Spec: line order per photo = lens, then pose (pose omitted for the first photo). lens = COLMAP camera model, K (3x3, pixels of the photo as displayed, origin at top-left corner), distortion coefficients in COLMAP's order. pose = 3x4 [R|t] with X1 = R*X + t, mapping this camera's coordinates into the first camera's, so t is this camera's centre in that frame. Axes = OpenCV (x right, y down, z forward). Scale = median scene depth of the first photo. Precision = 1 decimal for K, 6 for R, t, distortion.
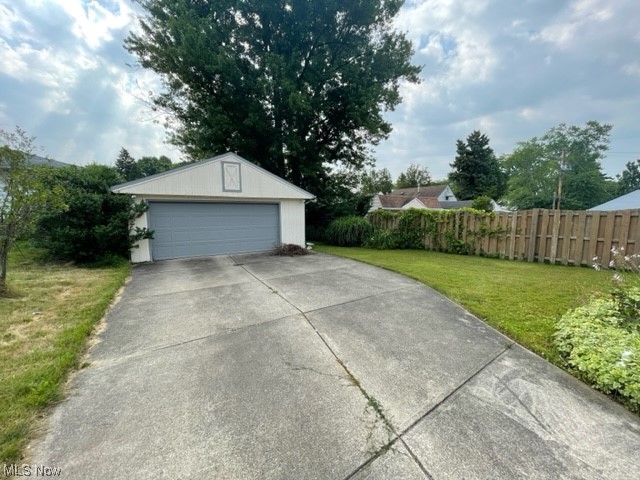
lens RADIAL K [[258.0, 0, 321.4], [0, 258.0, 243.7], [0, 0, 1]] dist [0.003525, 0.000449]
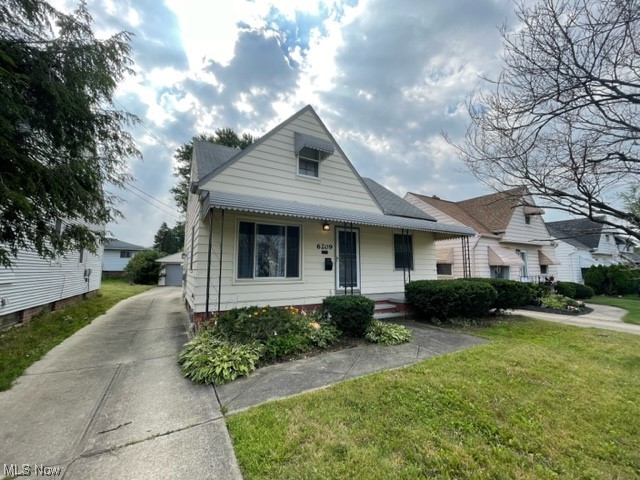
lens RADIAL K [[258.0, 0, 320.0], [0, 258.0, 238.6], [0, 0, 1]] dist [0.003525, 0.000449]
pose [[0.996205, 0.005678, -0.086855, 0.112680], [-0.025732, 0.972479, -0.231565, 0.016095], [0.083150, 0.232921, 0.968934, -0.151131]]
